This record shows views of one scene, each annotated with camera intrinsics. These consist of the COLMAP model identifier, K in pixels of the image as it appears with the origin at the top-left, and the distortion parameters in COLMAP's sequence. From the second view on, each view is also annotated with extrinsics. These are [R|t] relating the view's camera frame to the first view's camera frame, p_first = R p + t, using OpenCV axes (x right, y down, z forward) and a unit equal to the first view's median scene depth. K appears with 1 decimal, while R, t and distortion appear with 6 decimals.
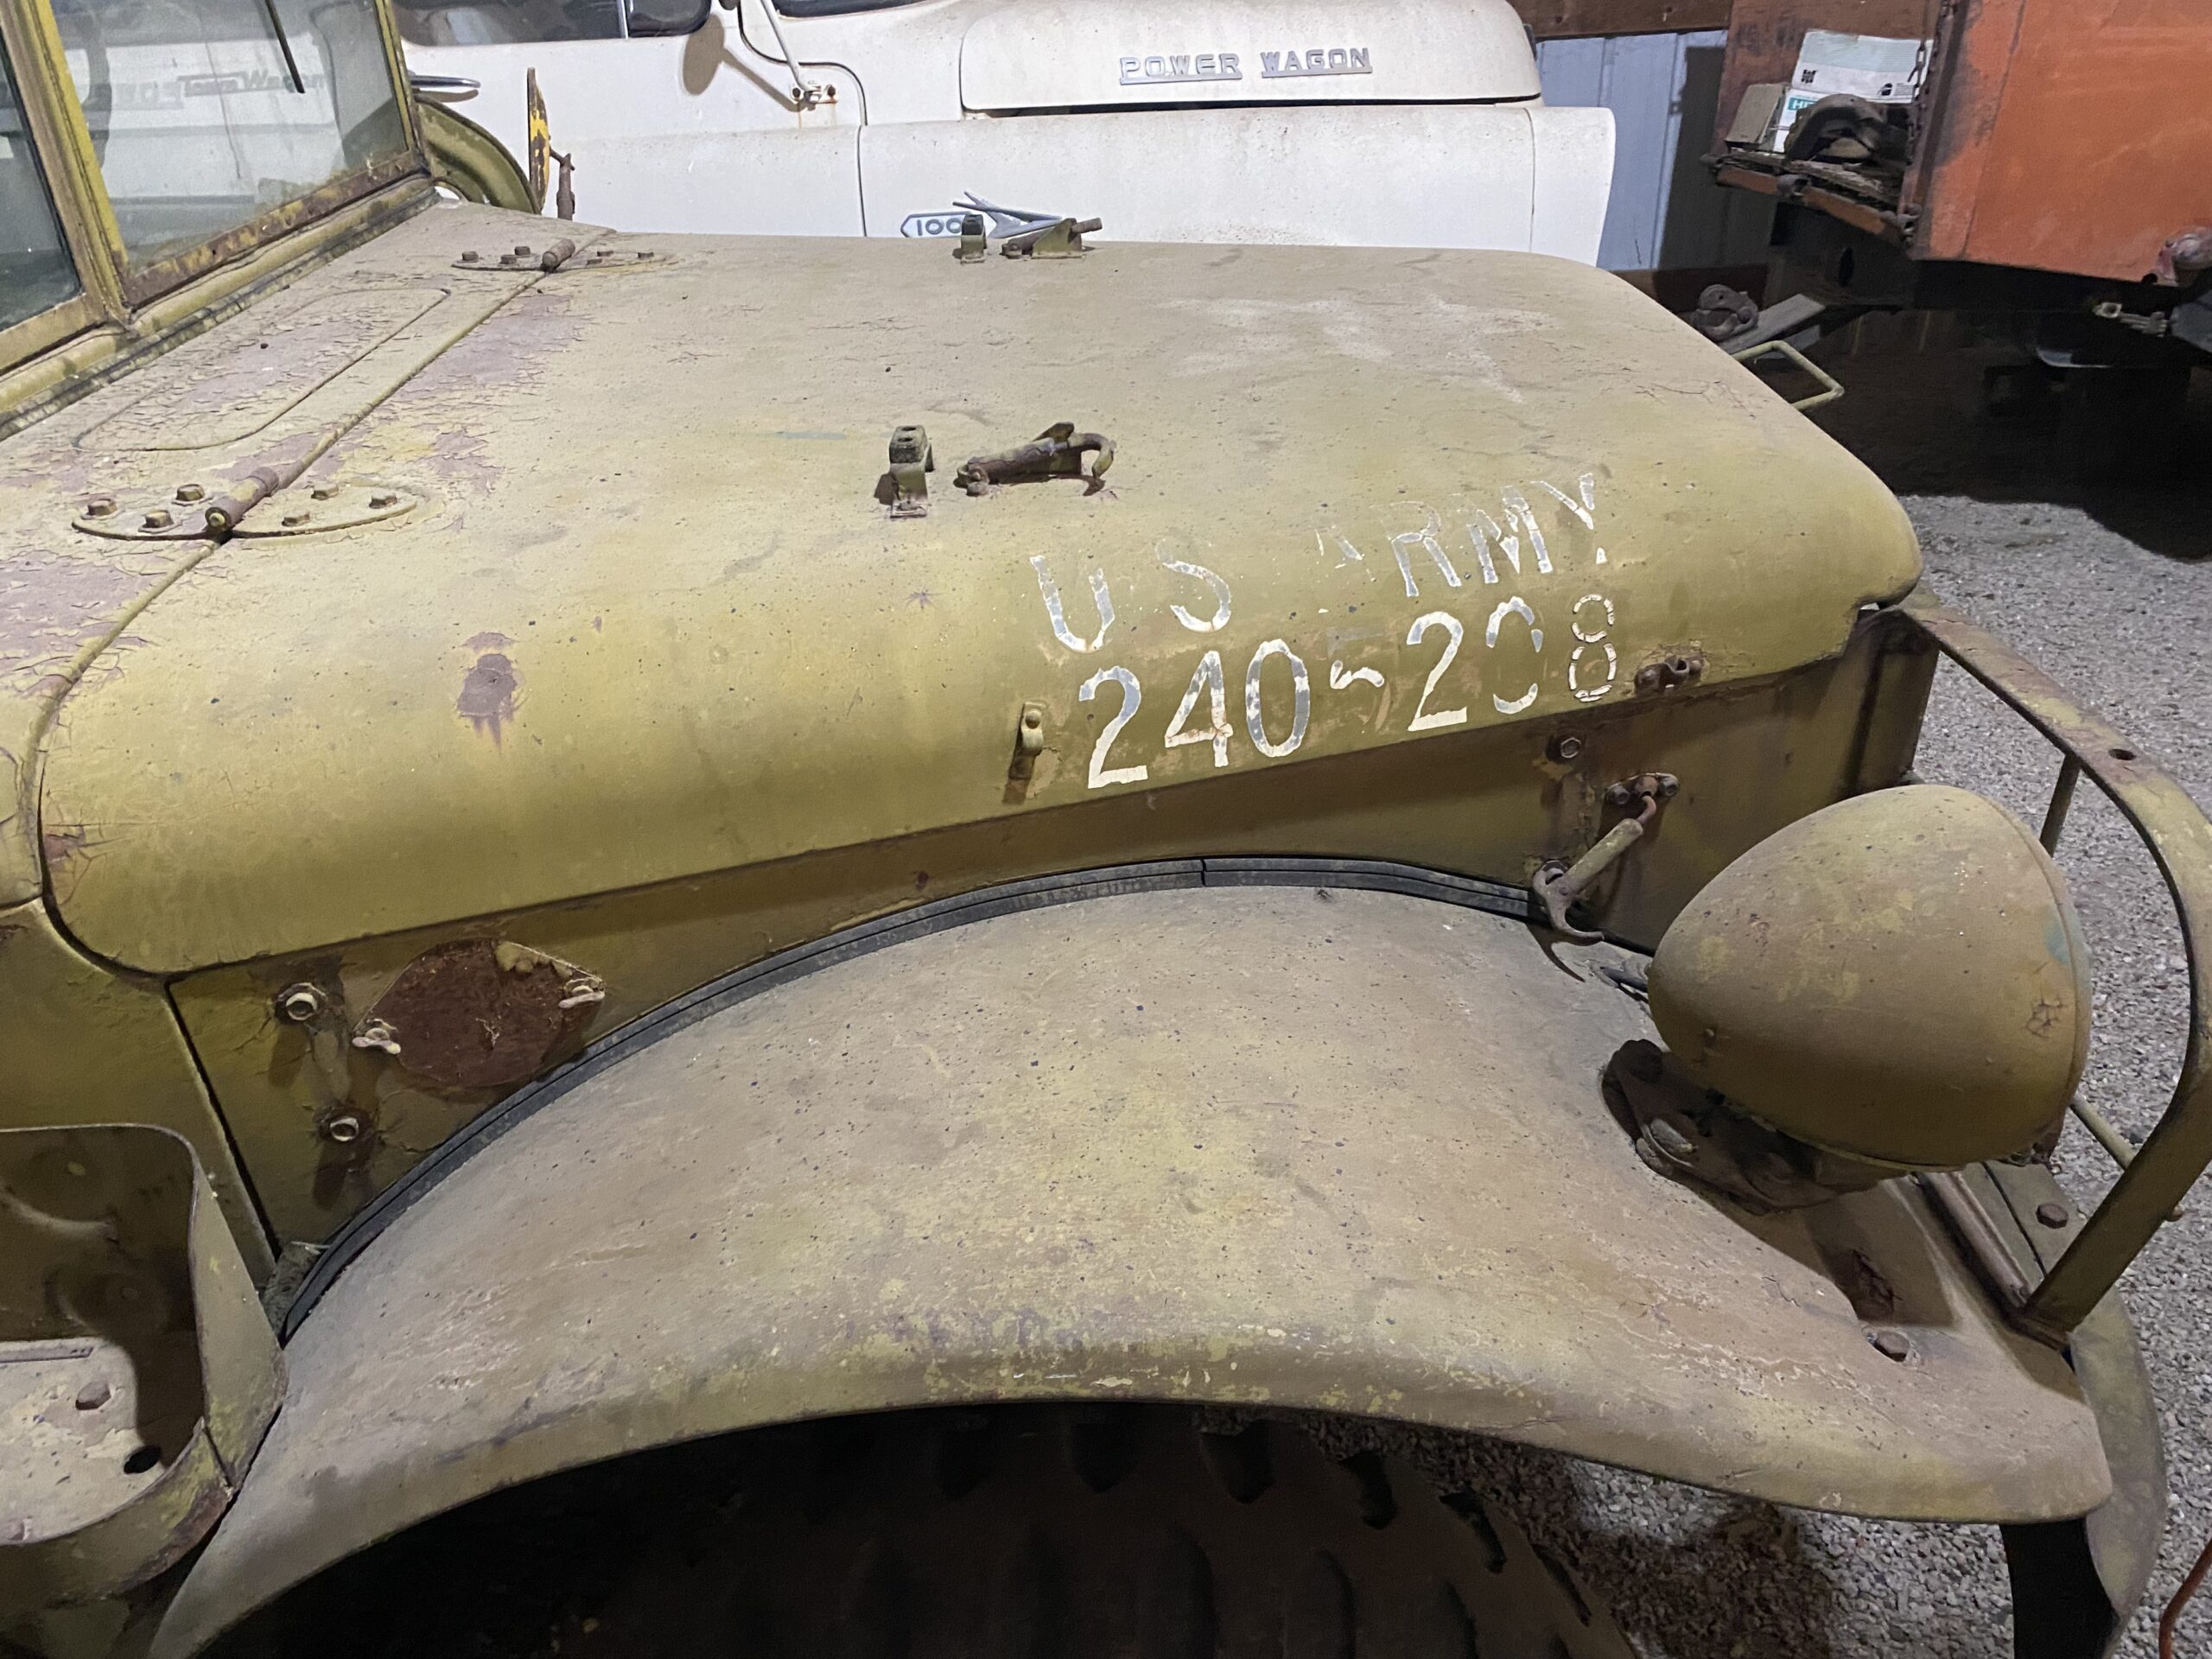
lens RADIAL K [[1706.7, 0, 1099.2], [0, 1706.7, 820.1], [0, 0, 1]] dist [0.008782, -0.011244]
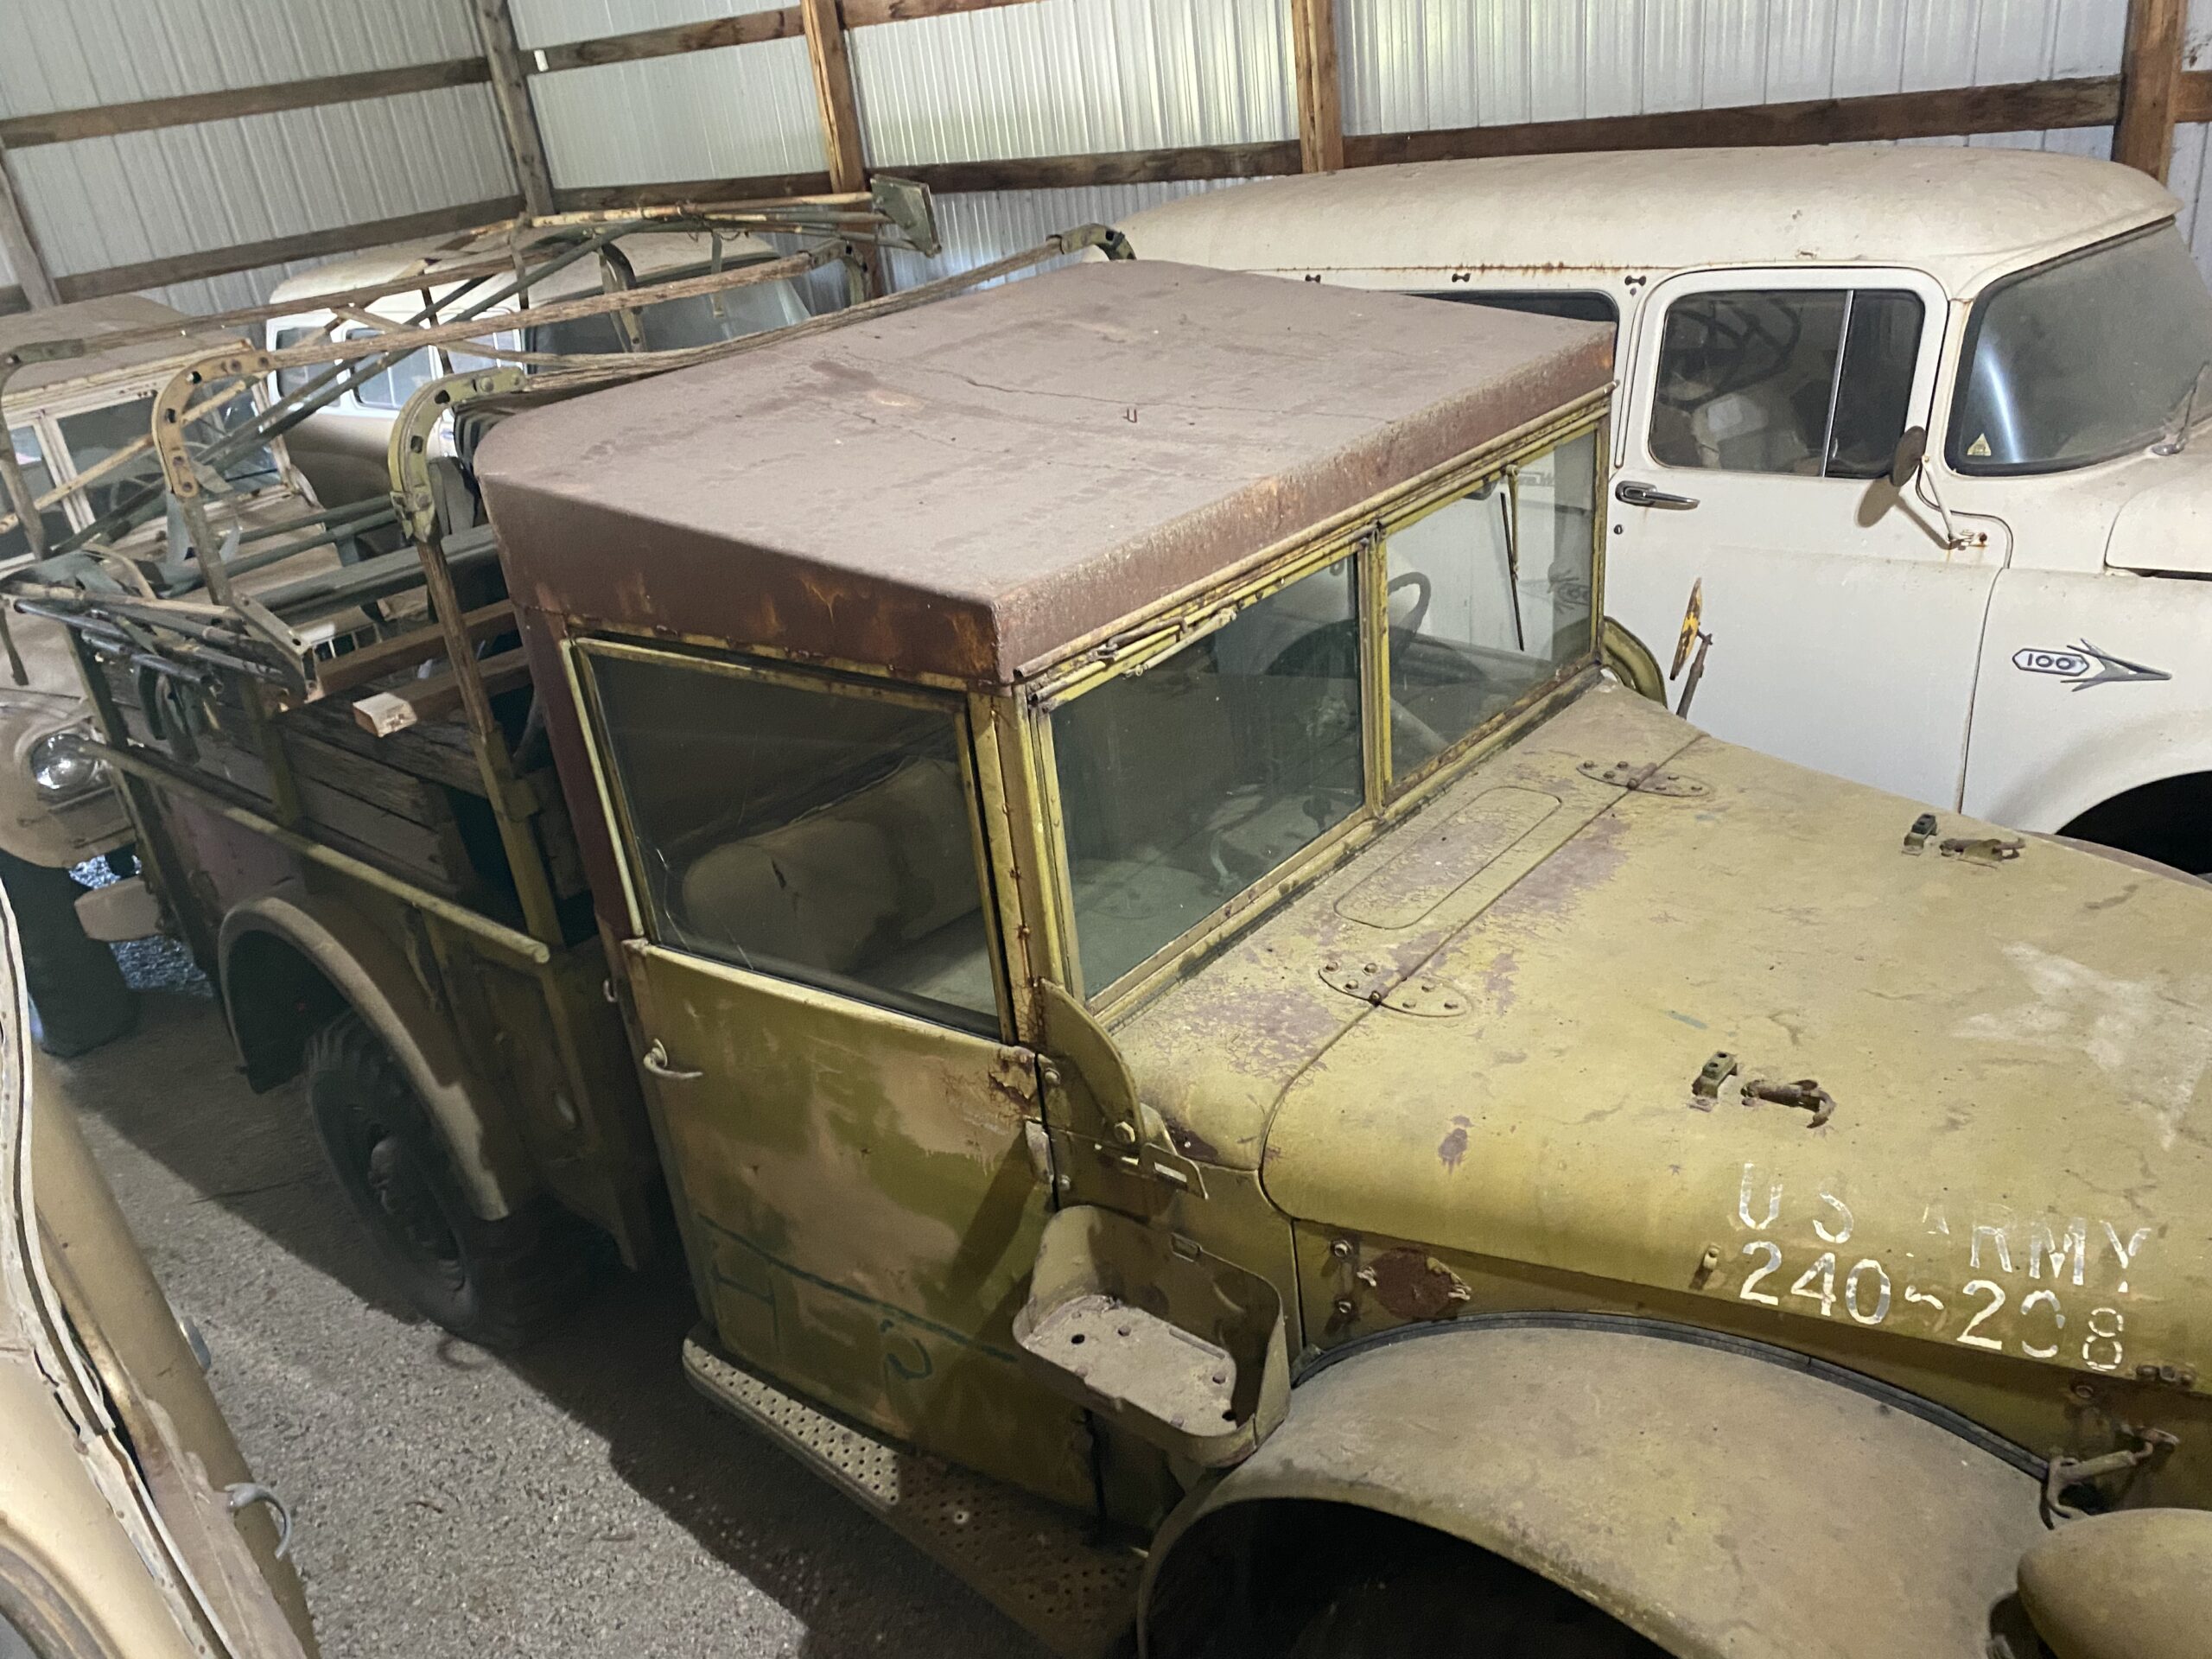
lens RADIAL K [[1693.9, 0, 1106.0], [0, 1693.9, 829.5], [0, 0, 1]] dist [0.016063, 0.016454]
pose [[0.755748, 0.245985, -0.606907, 0.450461], [-0.257211, 0.963792, 0.070342, -0.443189], [0.602235, 0.102942, 0.791654, -0.877045]]
